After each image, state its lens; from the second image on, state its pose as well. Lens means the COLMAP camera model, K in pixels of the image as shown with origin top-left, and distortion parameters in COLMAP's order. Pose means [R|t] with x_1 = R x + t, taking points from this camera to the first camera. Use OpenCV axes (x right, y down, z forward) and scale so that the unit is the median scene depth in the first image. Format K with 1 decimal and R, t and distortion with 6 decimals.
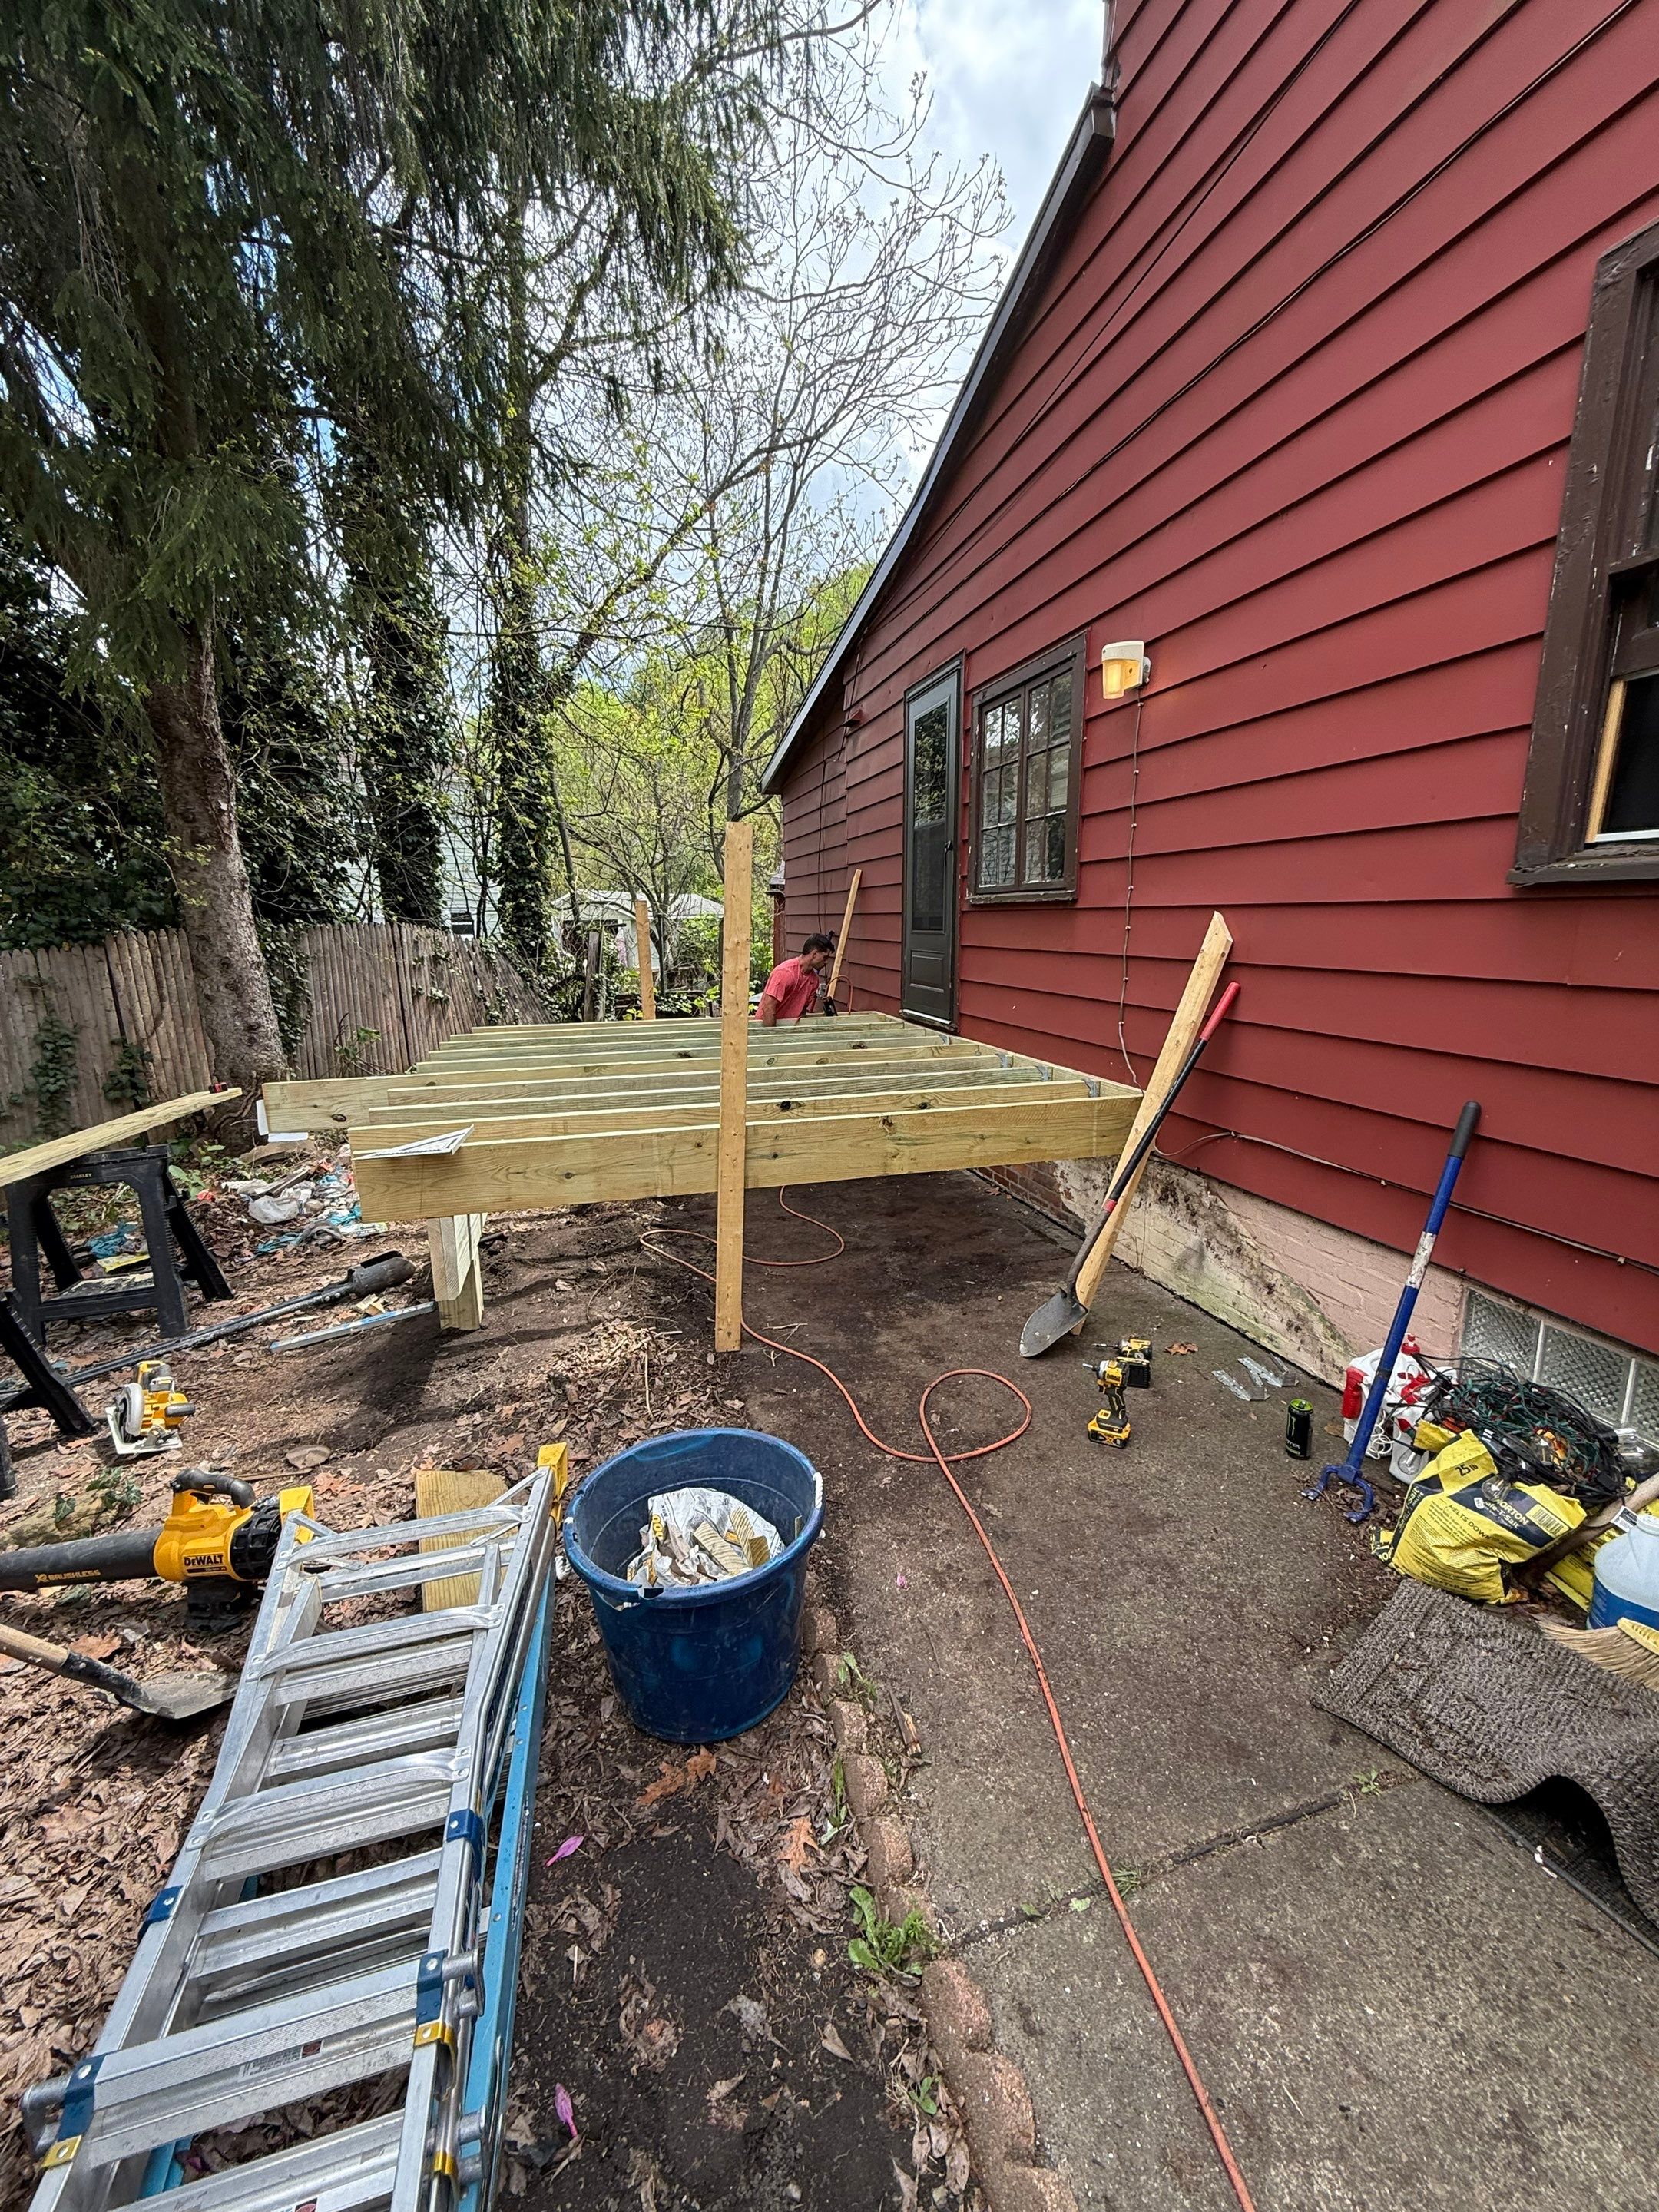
lens RADIAL K [[881.9, 0, 827.4], [0, 881.9, 1096.8], [0, 0, 1]] dist [0.001069, 0.000093]
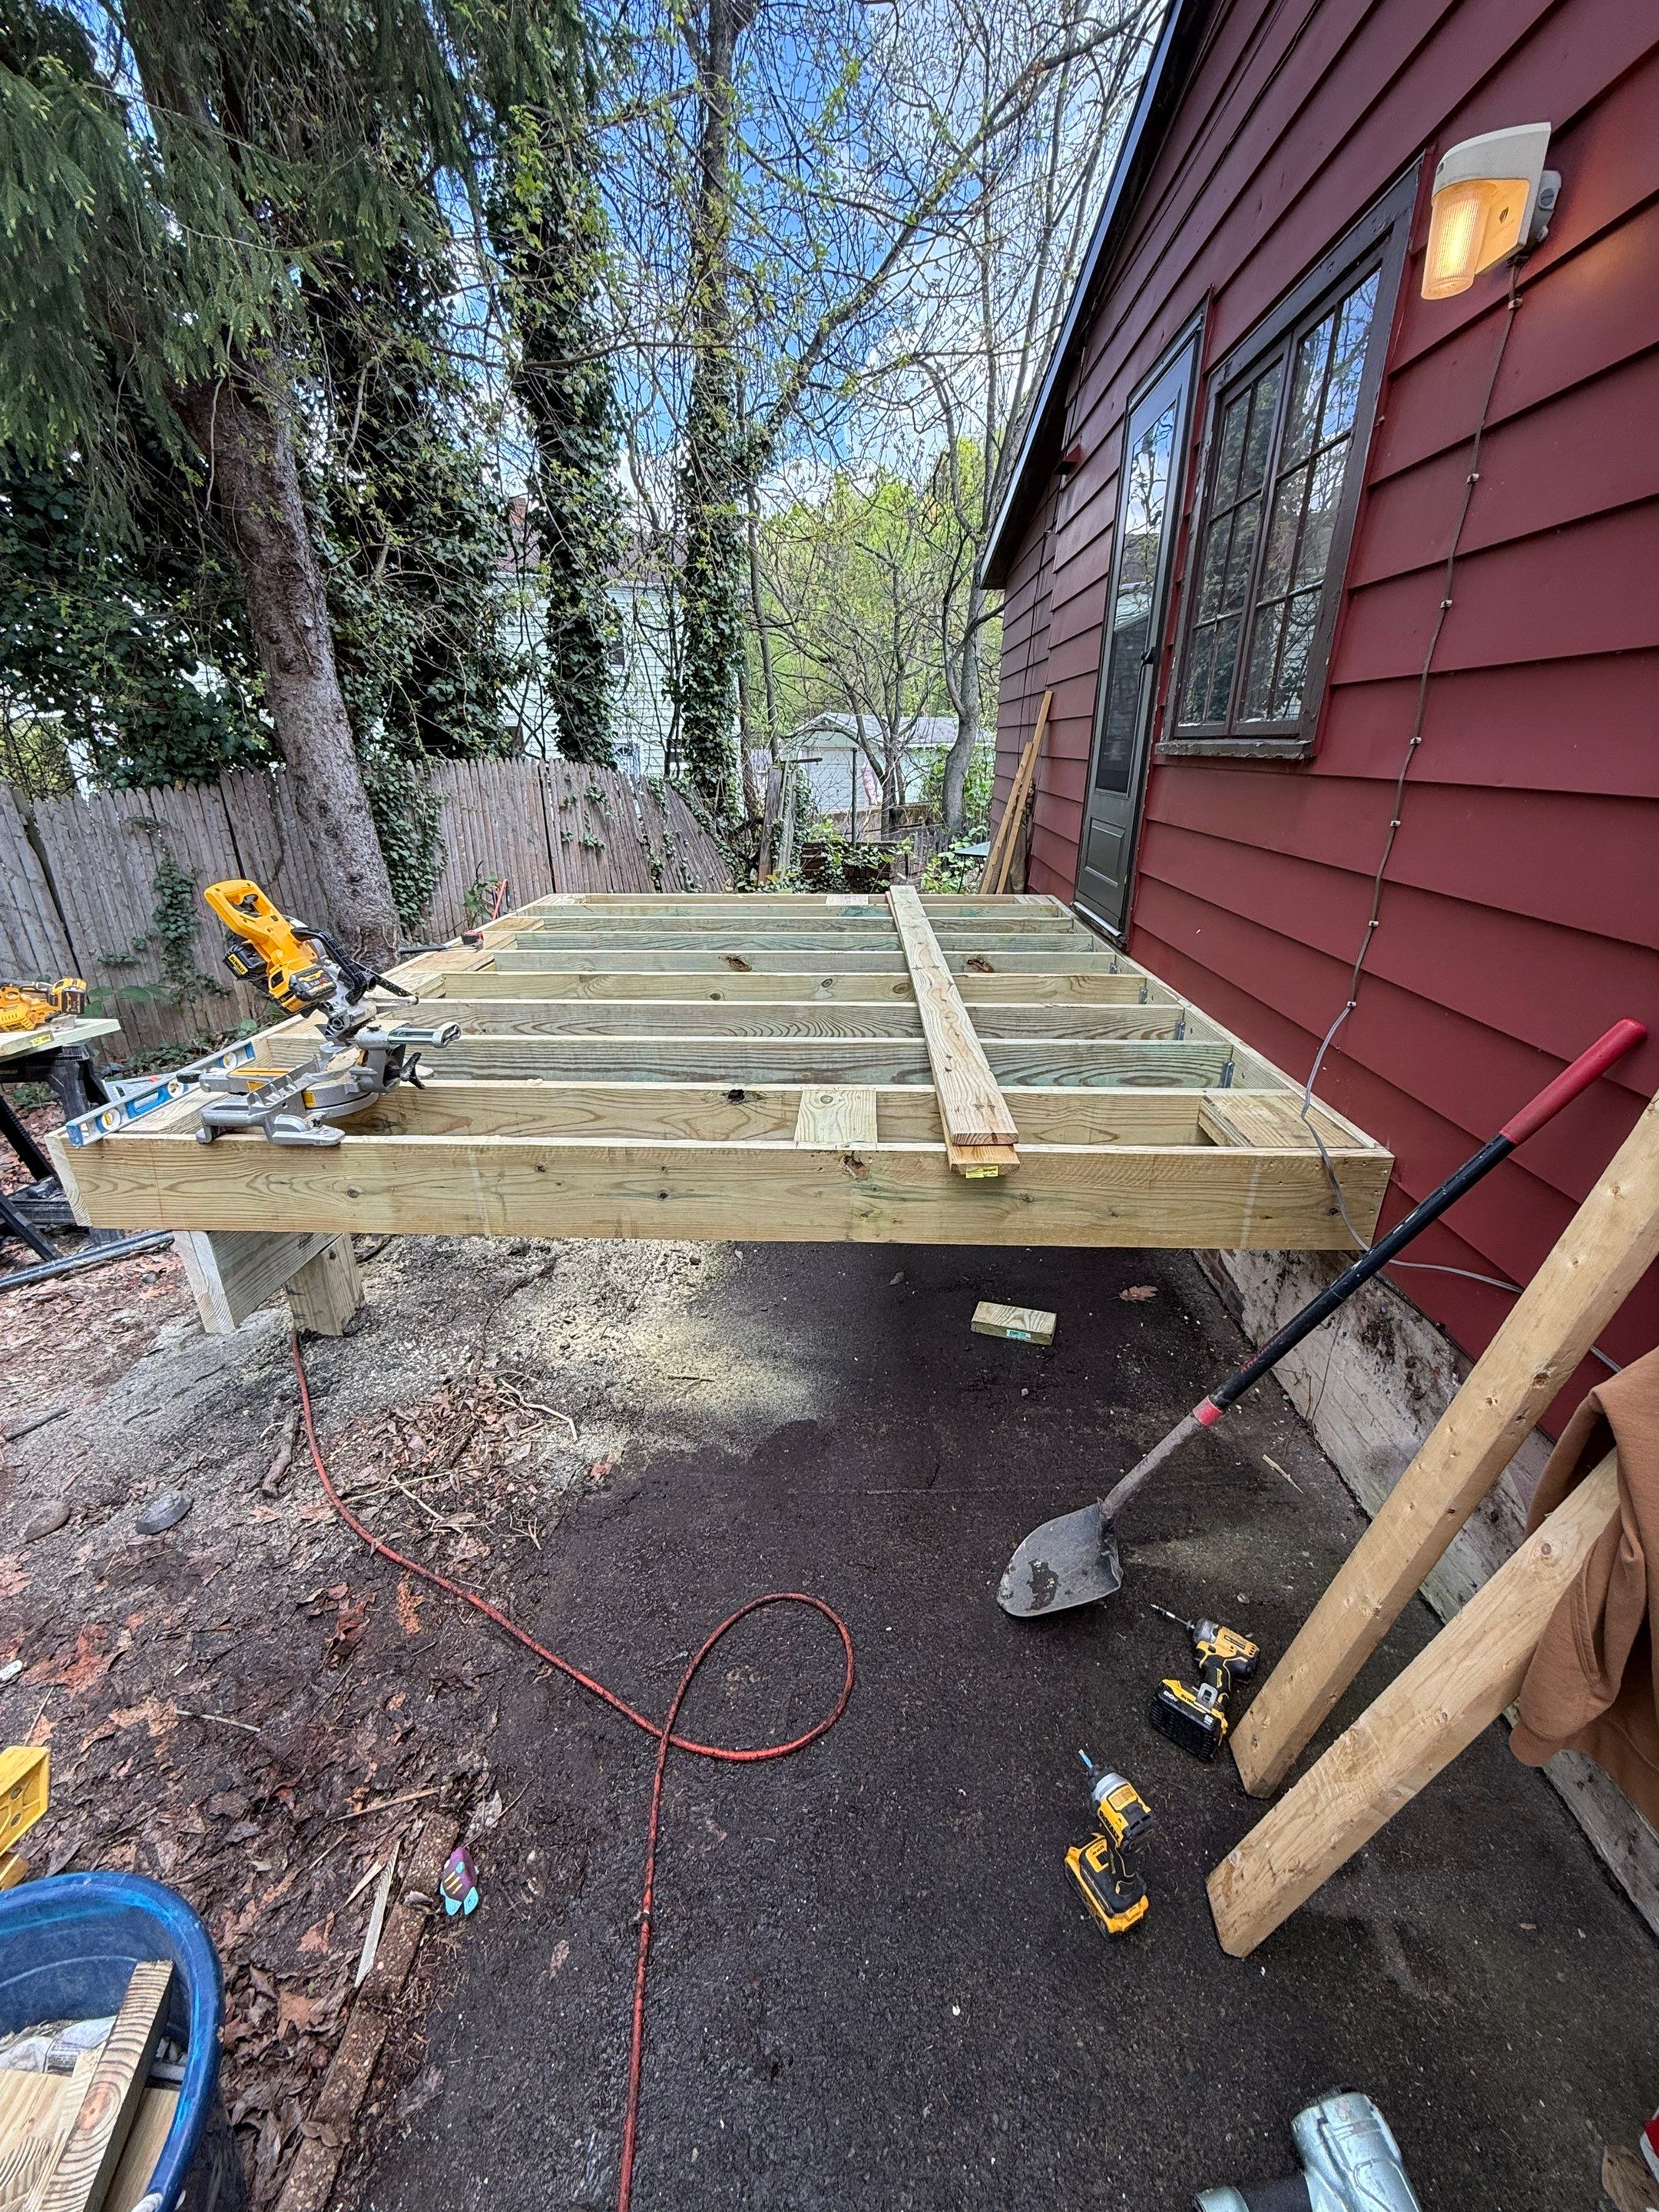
lens RADIAL K [[881.9, 0, 827.4], [0, 881.9, 1096.8], [0, 0, 1]] dist [0.001069, 0.000093]
pose [[0.953162, 0.120377, -0.277474, 0.120362], [-0.067941, 0.979157, 0.191404, -0.071599], [0.294731, -0.163587, 0.941474, 0.254264]]
